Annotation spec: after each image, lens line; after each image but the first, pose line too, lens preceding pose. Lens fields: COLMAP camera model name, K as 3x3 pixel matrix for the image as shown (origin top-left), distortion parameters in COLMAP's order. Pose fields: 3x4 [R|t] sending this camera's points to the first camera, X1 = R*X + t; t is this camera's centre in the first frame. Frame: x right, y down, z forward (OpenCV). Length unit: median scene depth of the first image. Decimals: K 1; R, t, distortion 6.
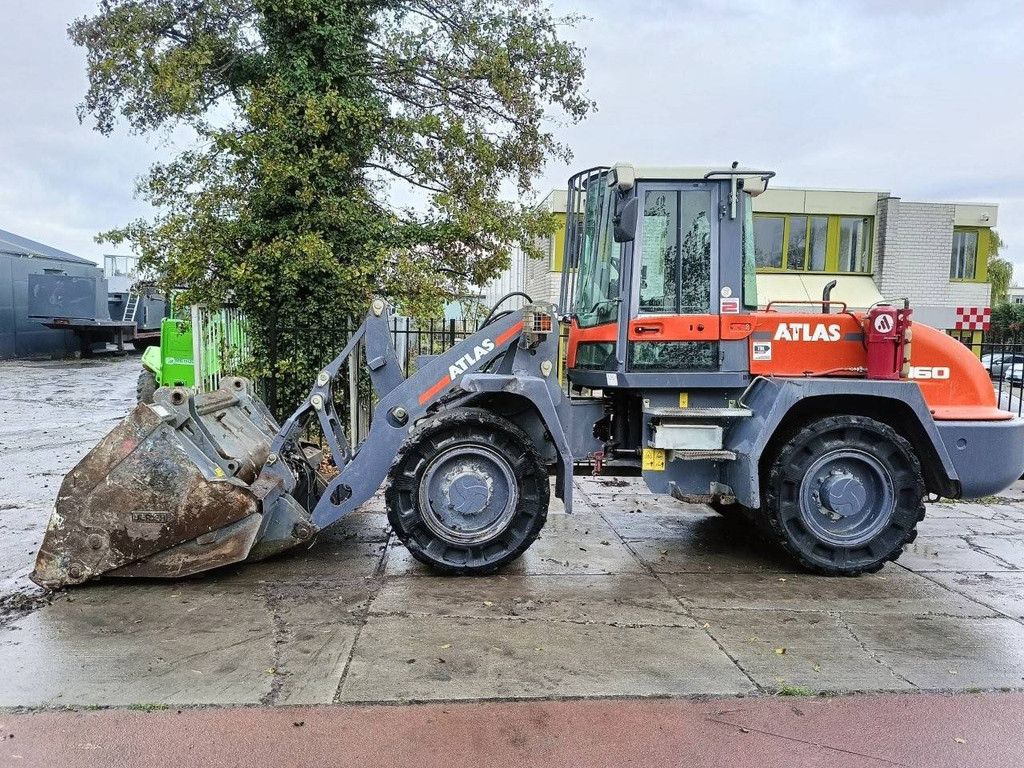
lens RADIAL K [[771.9, 0, 516.0], [0, 771.9, 384.9], [0, 0, 1]] dist [0.106487, -0.167246]
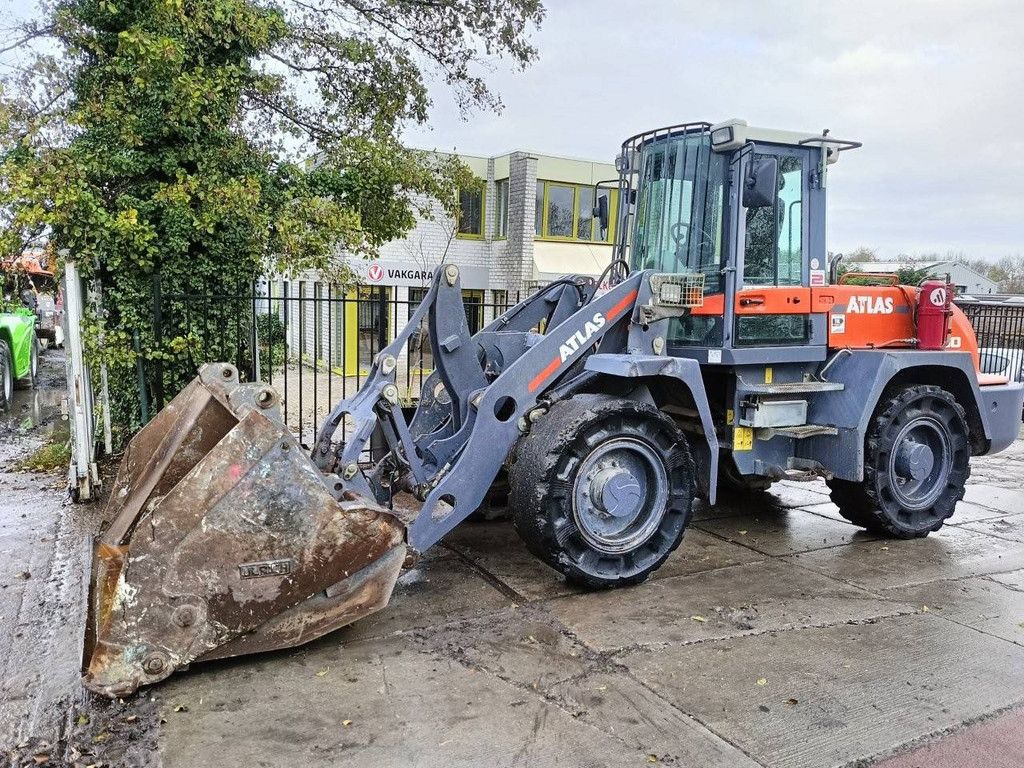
lens RADIAL K [[771.9, 0, 516.0], [0, 771.9, 384.9], [0, 0, 1]] dist [0.106487, -0.167246]
pose [[0.921237, -0.039833, 0.386957, -0.482262], [0.021466, 0.998433, 0.051672, -0.027400], [-0.388409, -0.039296, 0.920649, 0.245282]]
